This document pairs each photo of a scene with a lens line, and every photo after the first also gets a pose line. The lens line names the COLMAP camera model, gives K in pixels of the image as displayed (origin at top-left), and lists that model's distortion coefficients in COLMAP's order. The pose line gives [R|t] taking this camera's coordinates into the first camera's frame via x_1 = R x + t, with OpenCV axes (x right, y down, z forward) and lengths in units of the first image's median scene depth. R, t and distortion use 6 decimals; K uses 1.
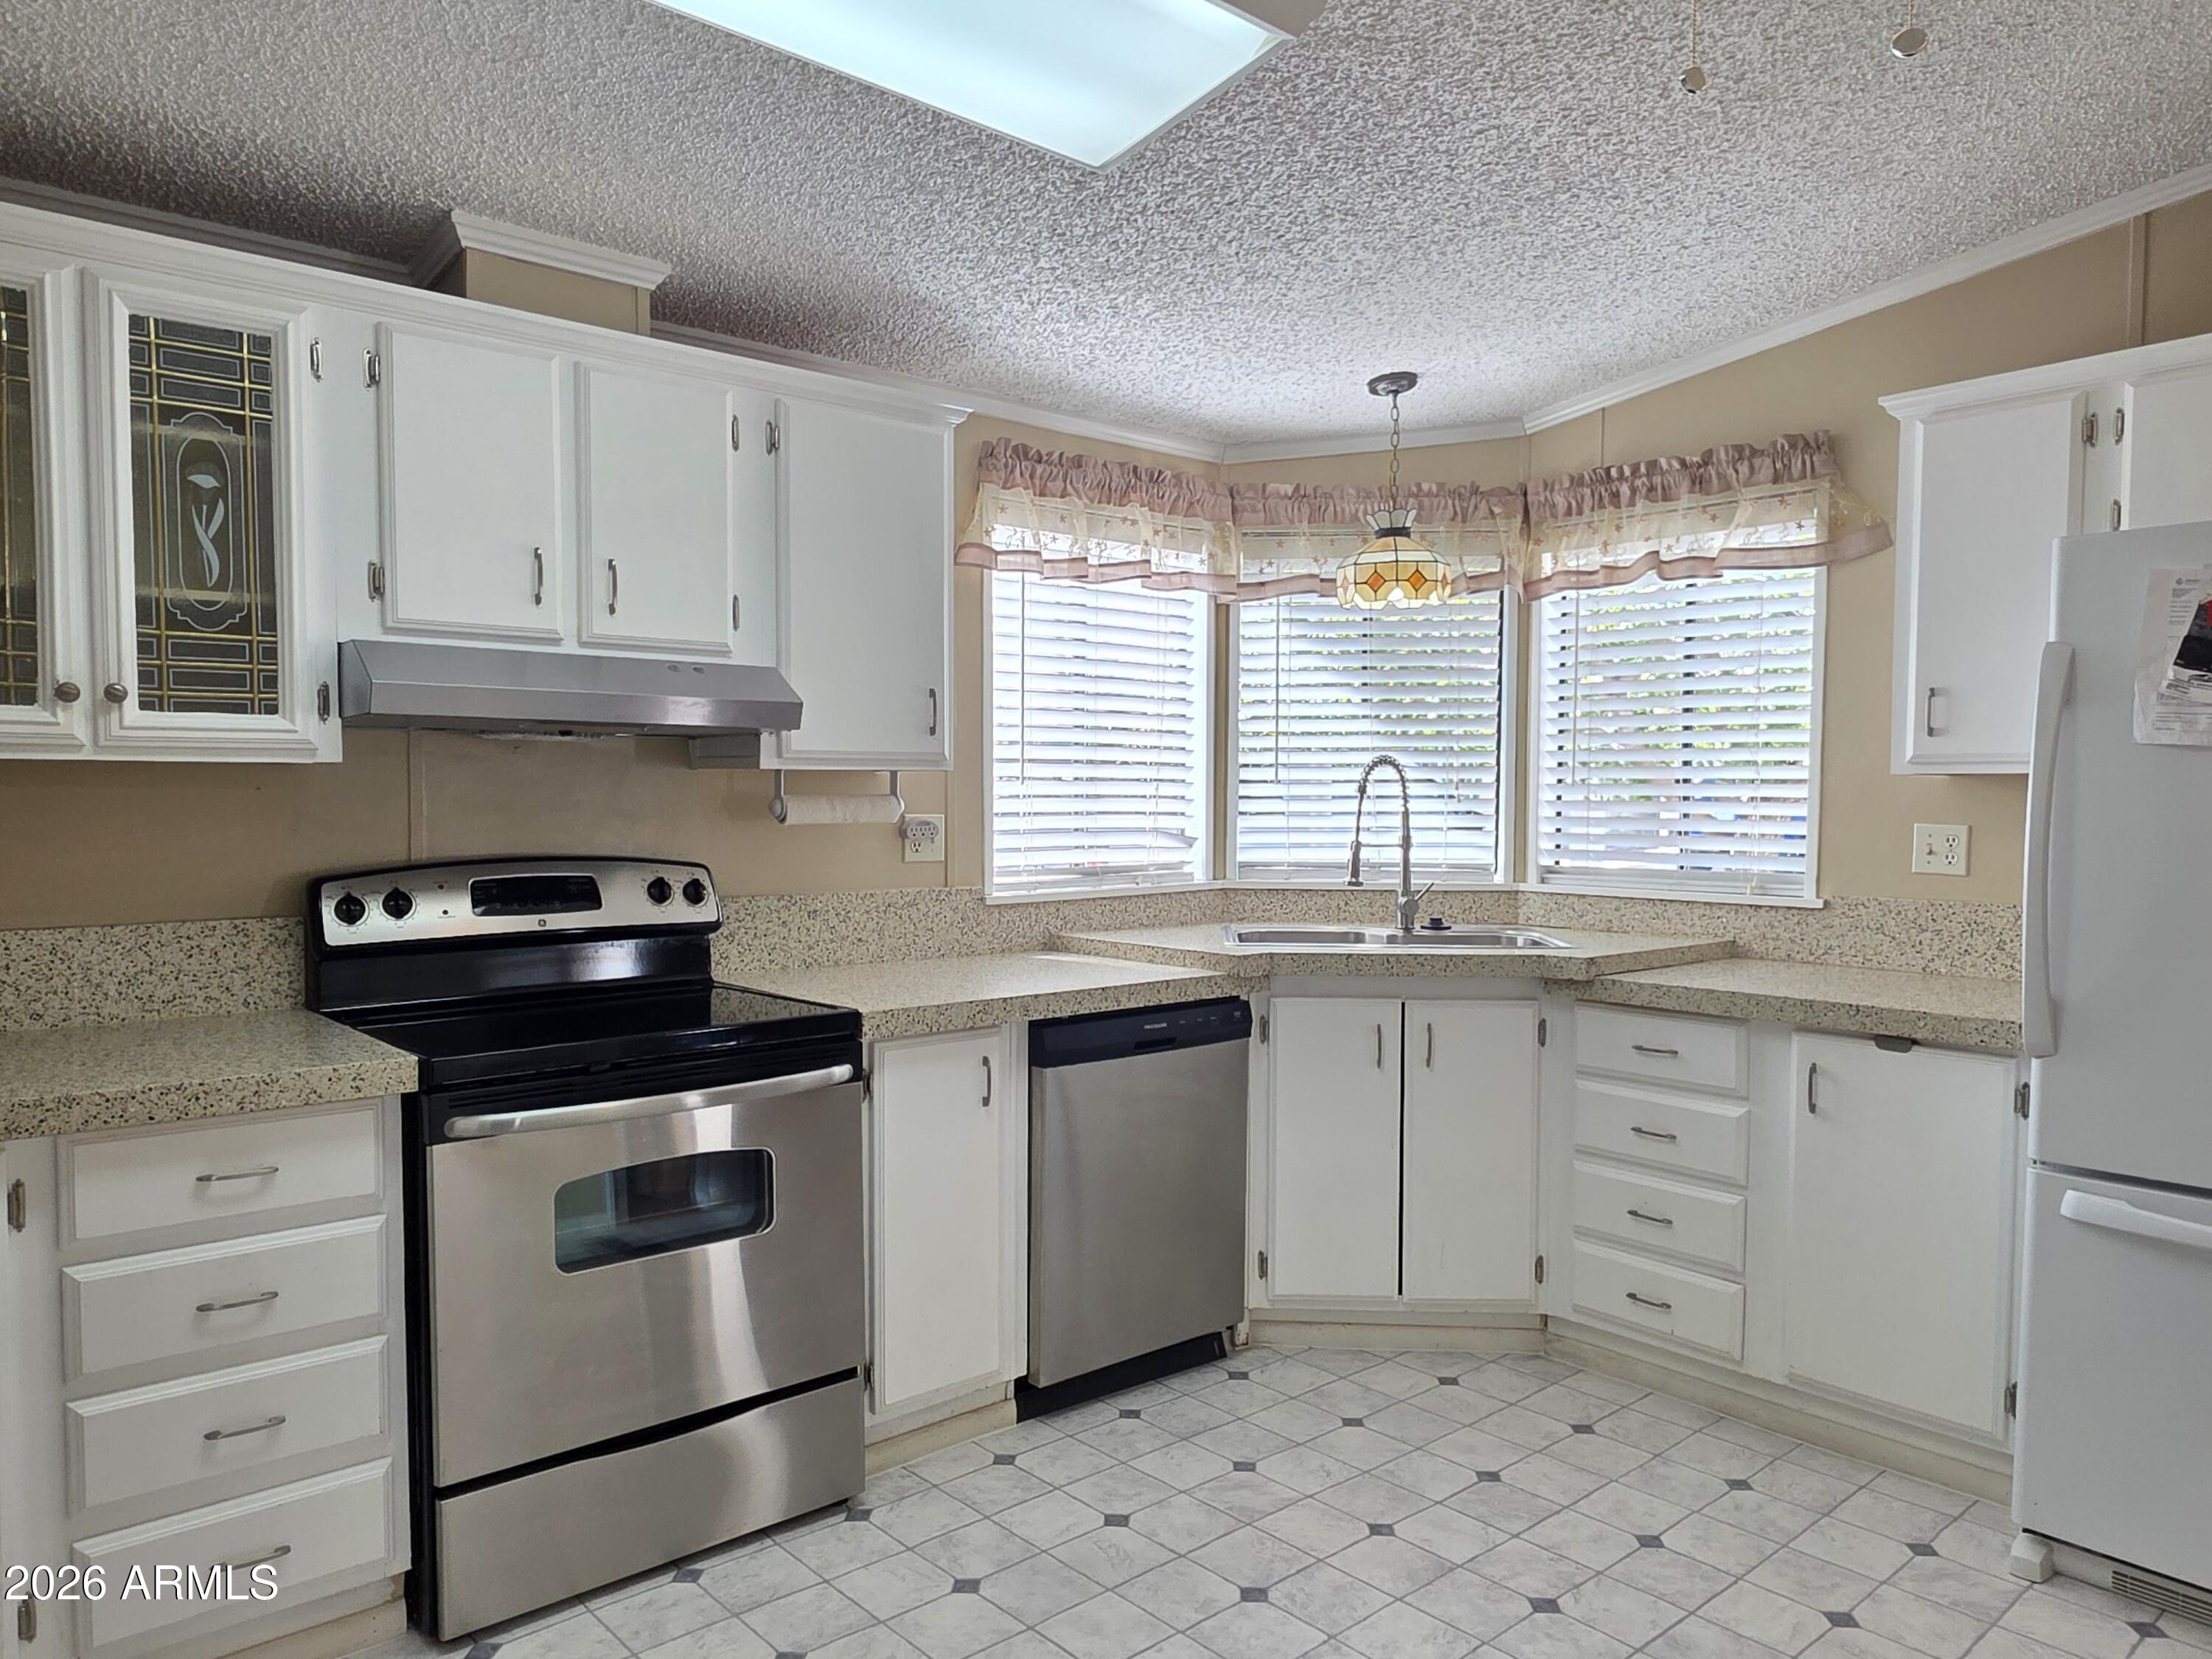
lens RADIAL K [[1531.6, 0, 1107.1], [0, 1531.6, 848.8], [0, 0, 1]] dist [0.015490, -0.011199]
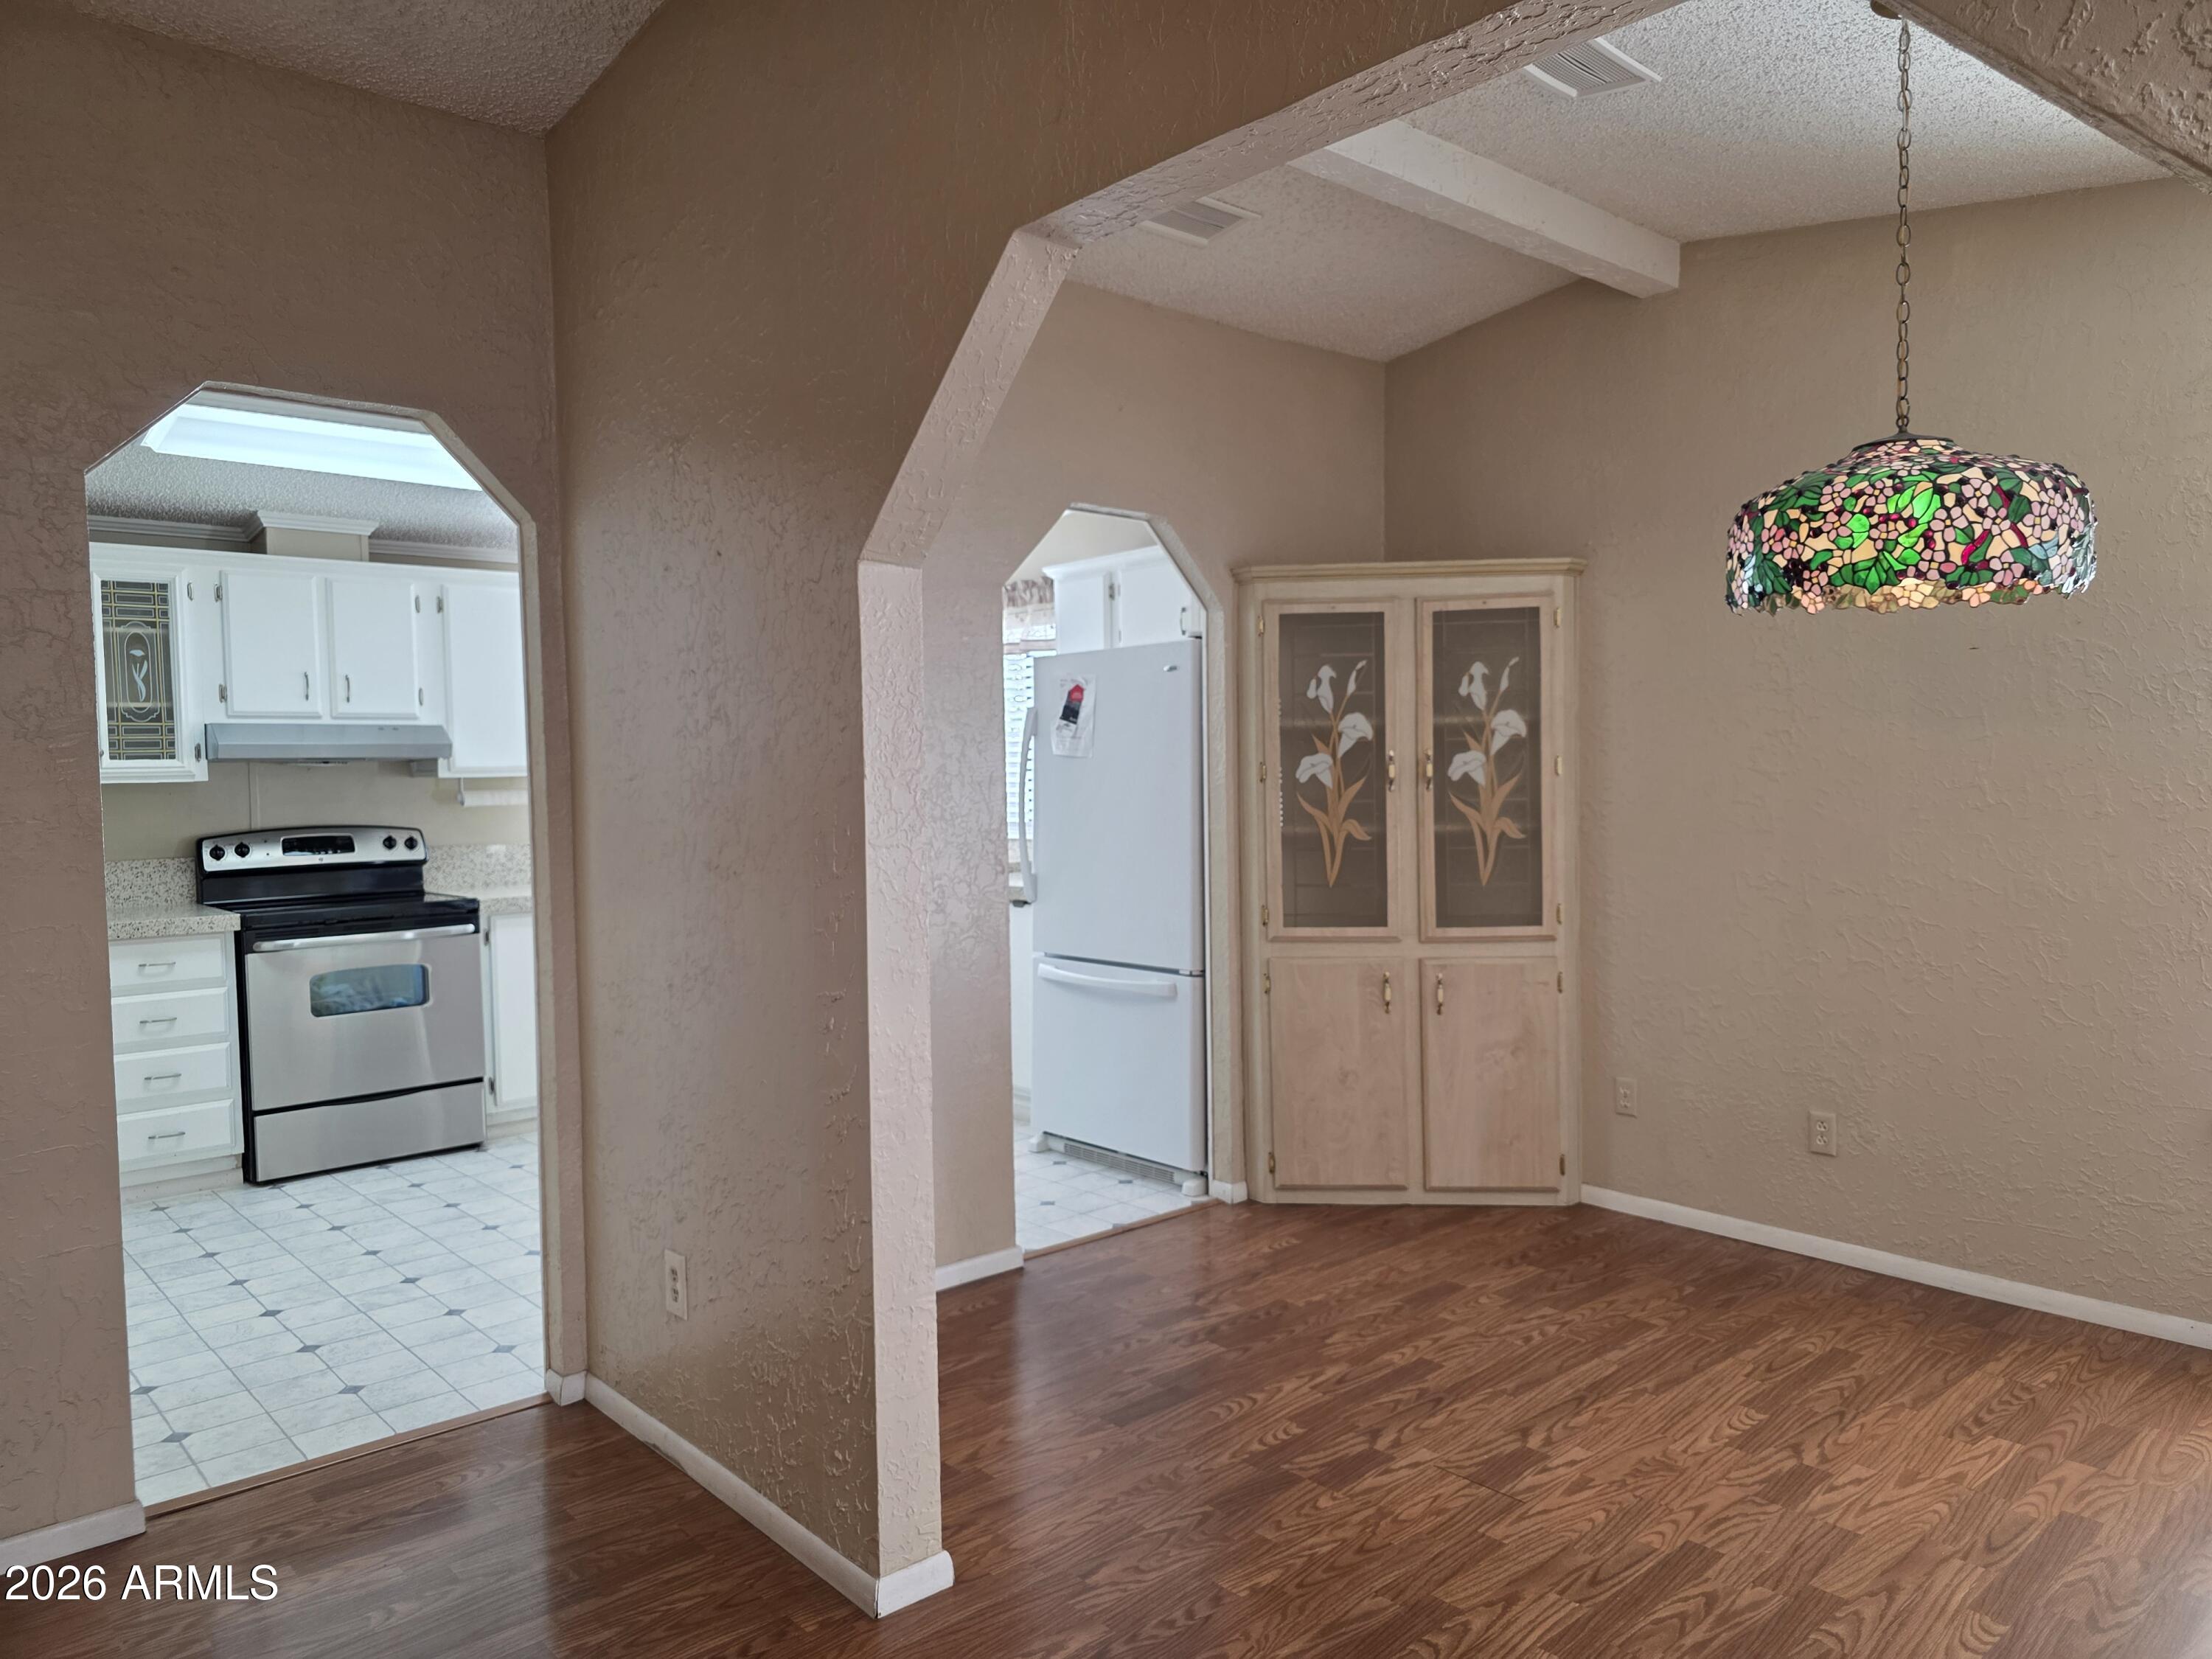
lens RADIAL K [[1510.3, 0, 1085.4], [0, 1510.3, 826.0], [0, 0, 1]] dist [0.048375, -0.049950]
pose [[0.999728, -0.023079, 0.003462, 0.571313], [0.023086, 0.999732, -0.001917, 0.030594], [-0.003417, 0.001996, 0.999992, -0.897923]]
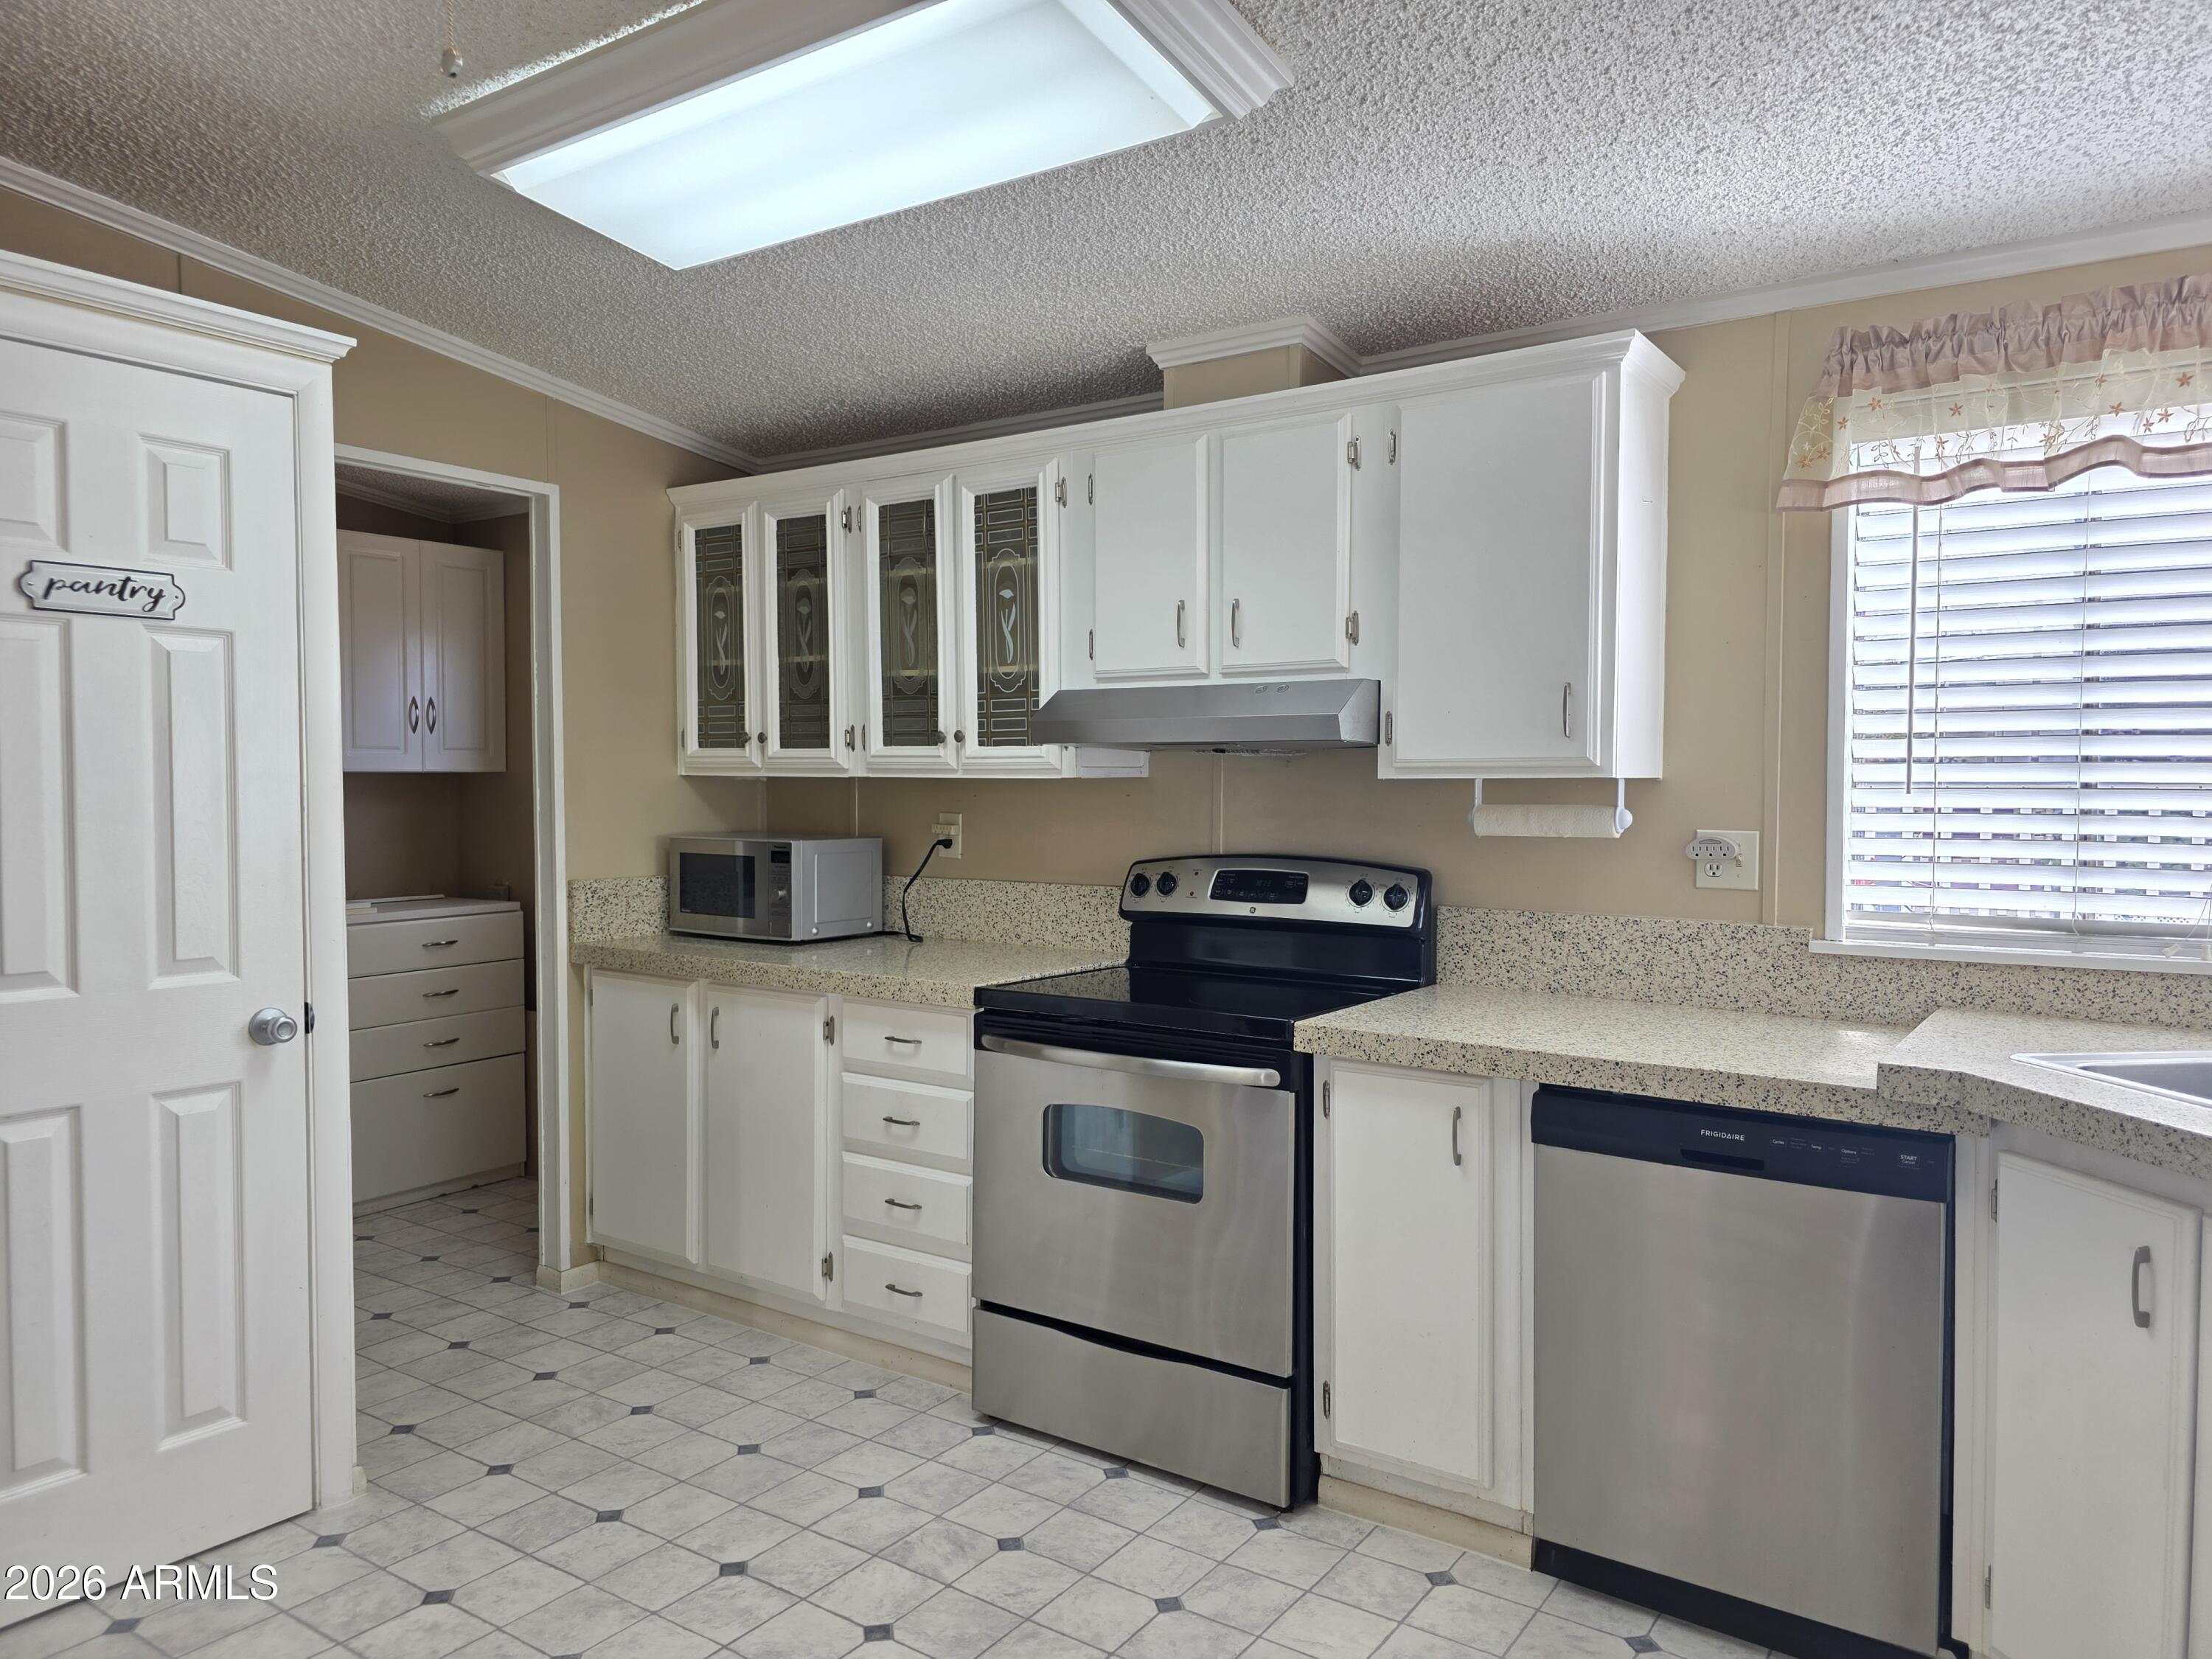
lens RADIAL K [[1510.3, 0, 1117.4], [0, 1510.3, 820.0], [0, 0, 1]] dist [0.048375, -0.049950]
pose [[0.233589, 0.024801, -0.972019, 0.702608], [-0.037755, 0.999152, 0.016420, -0.034840], [0.971602, 0.032863, 0.234327, 0.598808]]
